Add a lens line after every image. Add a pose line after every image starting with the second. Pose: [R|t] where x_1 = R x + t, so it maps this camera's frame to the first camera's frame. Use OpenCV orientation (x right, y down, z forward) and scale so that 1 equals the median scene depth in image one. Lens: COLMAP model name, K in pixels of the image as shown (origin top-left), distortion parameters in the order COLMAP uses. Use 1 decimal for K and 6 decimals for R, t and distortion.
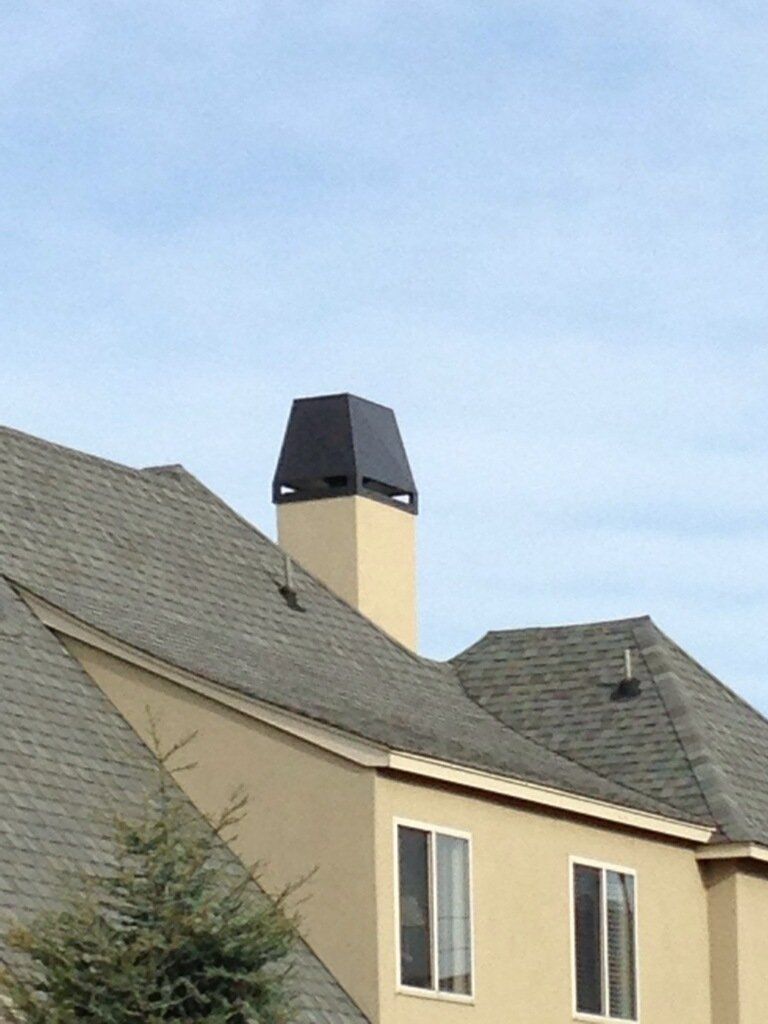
lens RADIAL K [[2393.3, 0, 384.0], [0, 2393.3, 512.0], [0, 0, 1]] dist [-0.023611, 0.028334]
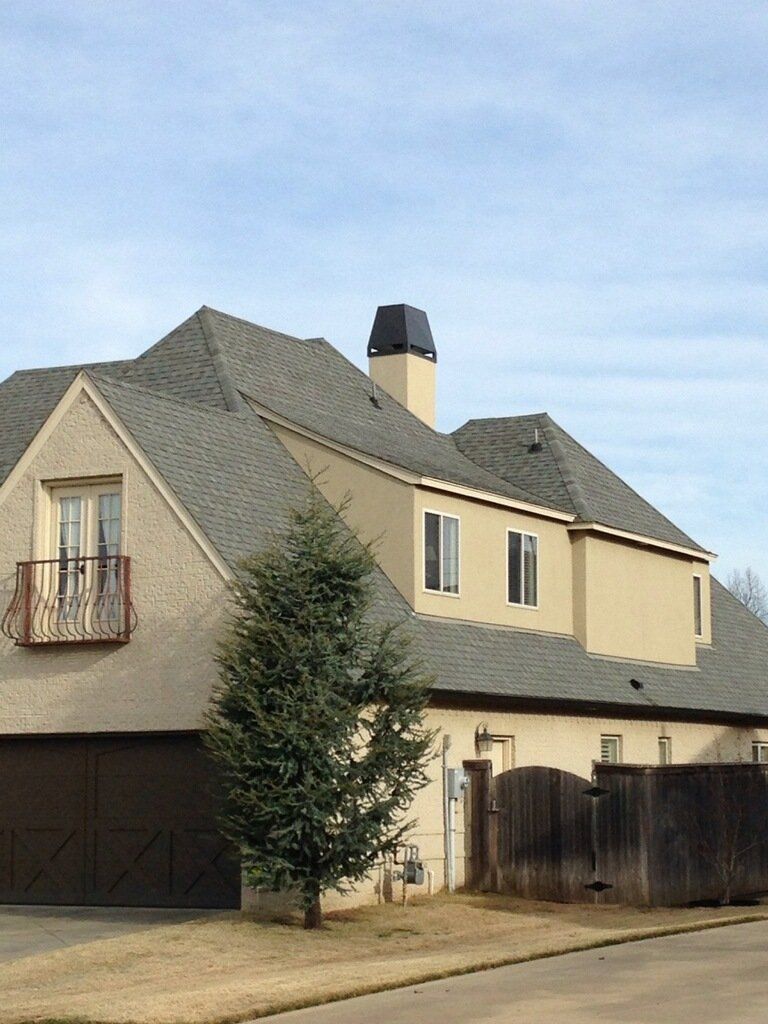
lens RADIAL K [[2393.3, 0, 384.0], [0, 2393.3, 512.0], [0, 0, 1]] dist [-0.023611, 0.028334]
pose [[0.998691, 0.007950, 0.050523, -0.135622], [-0.012550, 0.995736, 0.091393, -0.059441], [-0.049581, -0.091907, 0.994532, -1.075892]]
